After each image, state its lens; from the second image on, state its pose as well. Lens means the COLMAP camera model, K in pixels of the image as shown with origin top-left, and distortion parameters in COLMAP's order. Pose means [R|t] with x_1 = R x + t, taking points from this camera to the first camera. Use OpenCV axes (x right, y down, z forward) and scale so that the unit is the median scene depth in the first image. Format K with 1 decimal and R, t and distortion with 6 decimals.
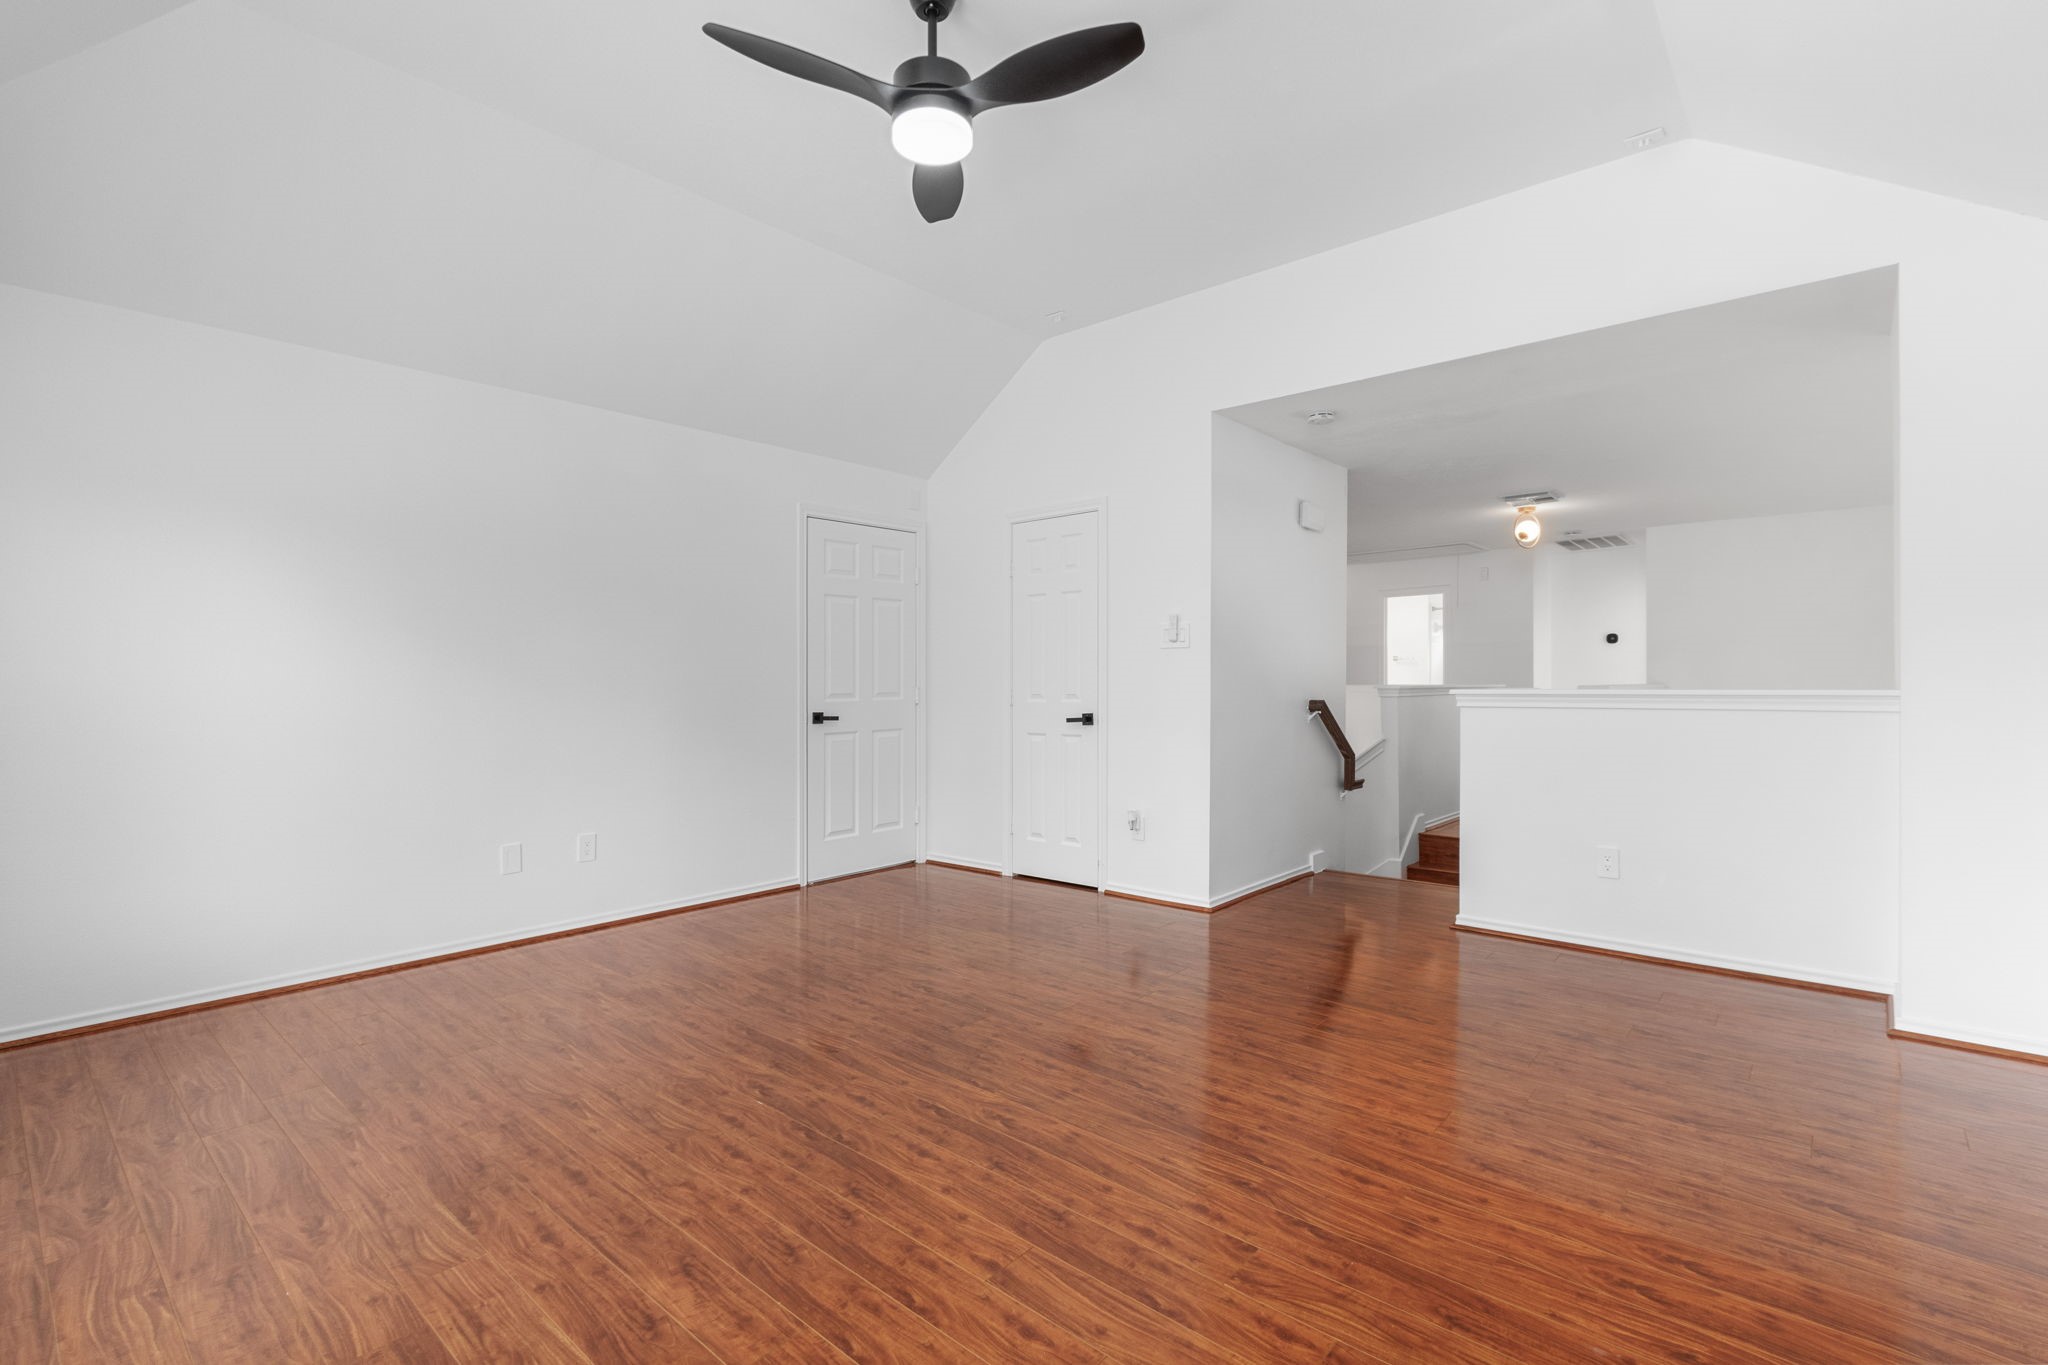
lens RADIAL K [[938.3, 0, 1020.5], [0, 938.3, 678.1], [0, 0, 1]] dist [-0.005752, -0.000322]
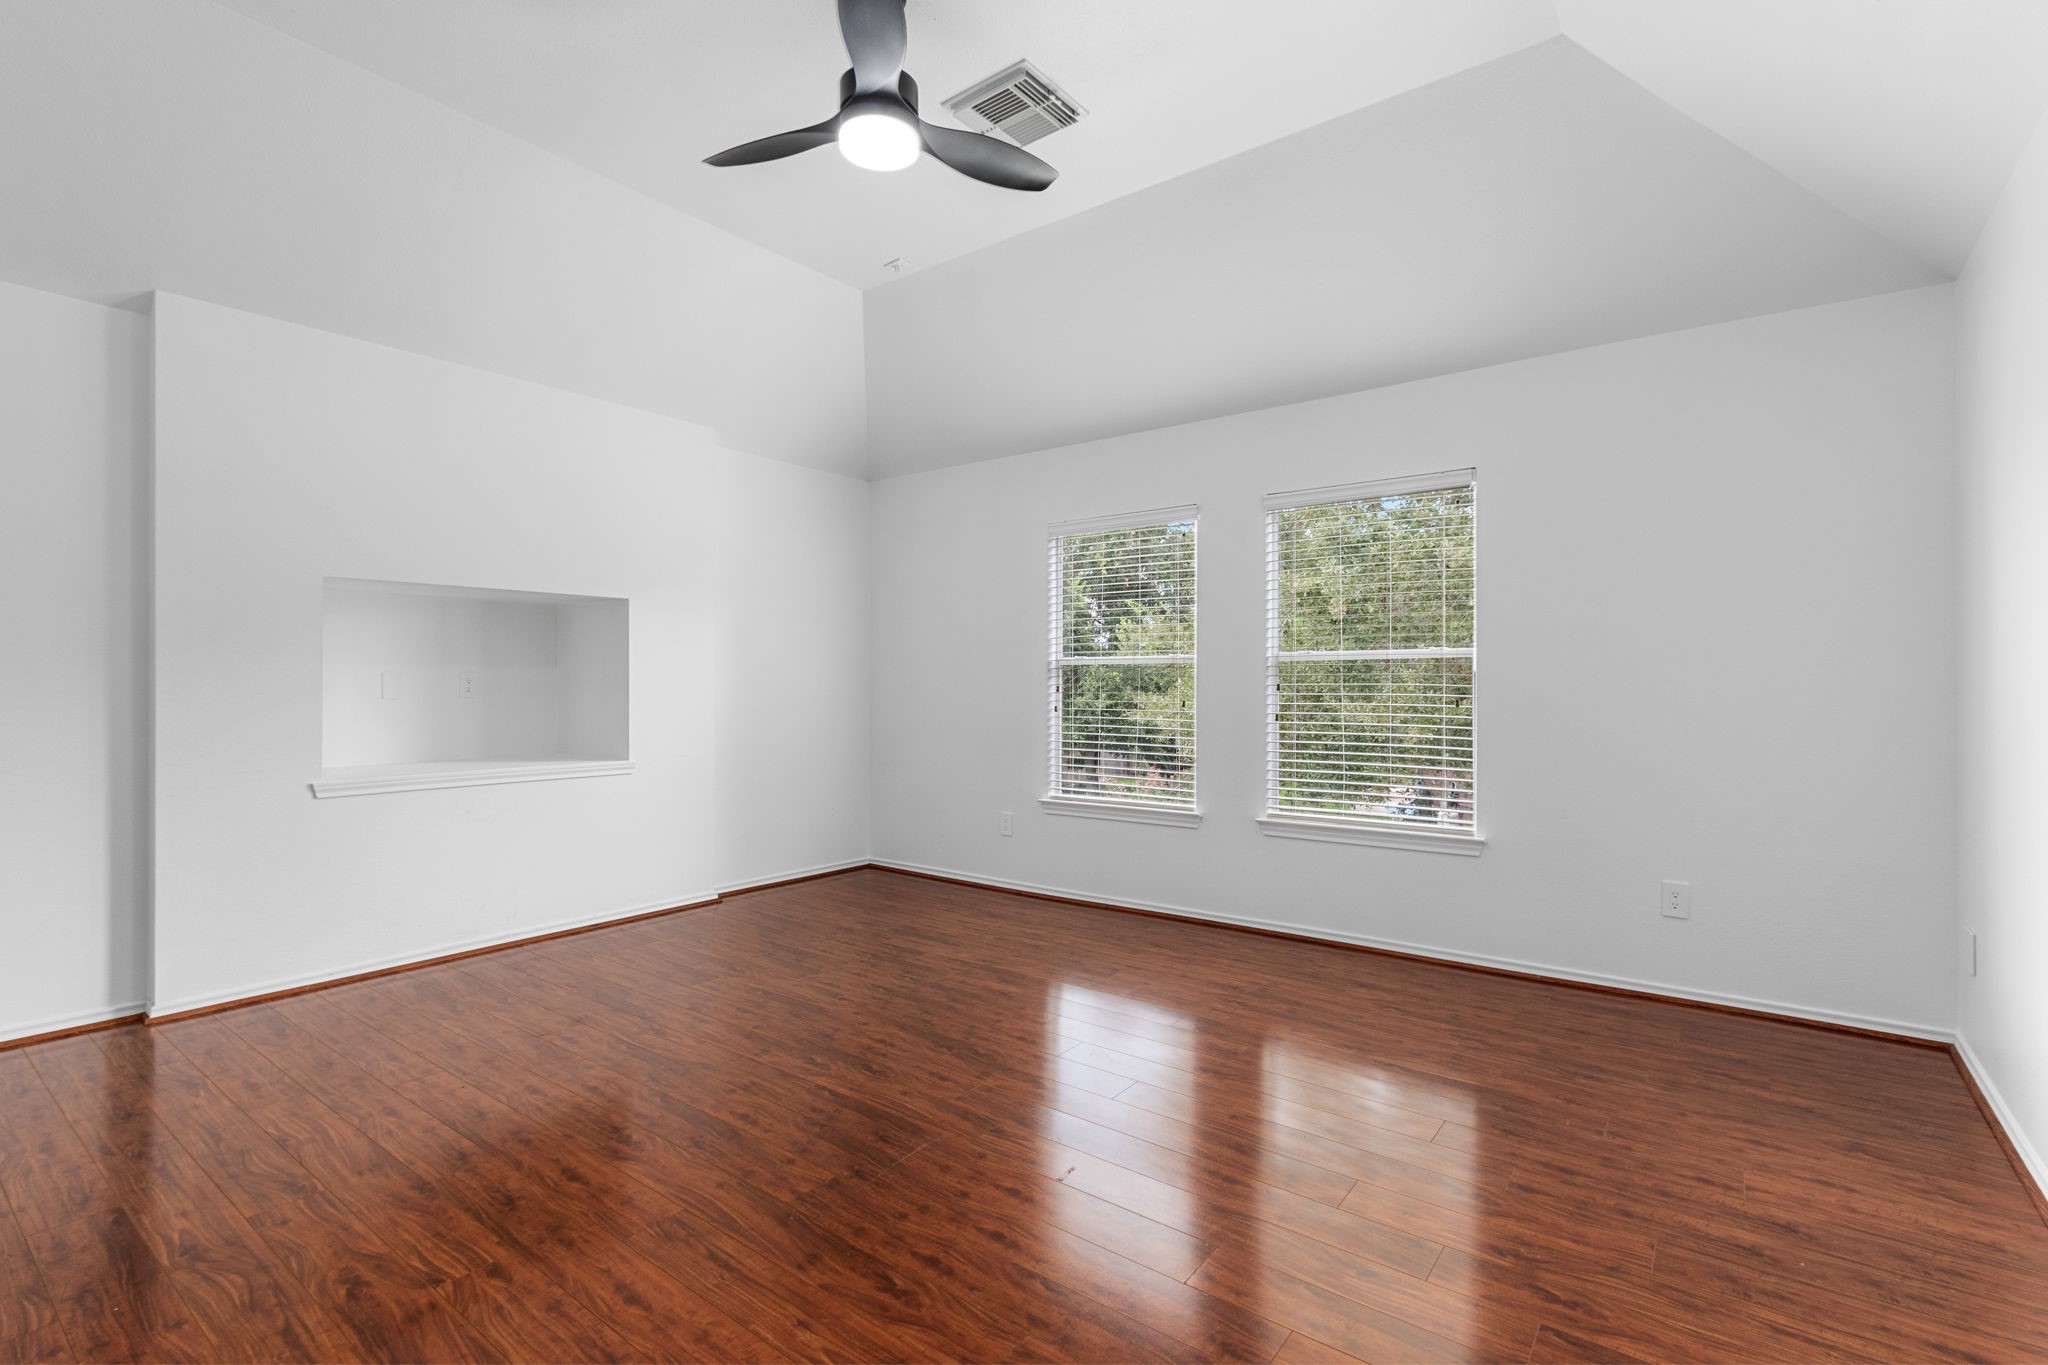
lens RADIAL K [[938.3, 0, 1030.5], [0, 938.3, 676.0], [0, 0, 1]] dist [-0.005752, -0.000322]
pose [[-0.997146, 0.004594, -0.075355, -0.203234], [0.005525, 0.999911, -0.012160, 0.005754], [0.075292, -0.012541, -0.997083, 2.206688]]
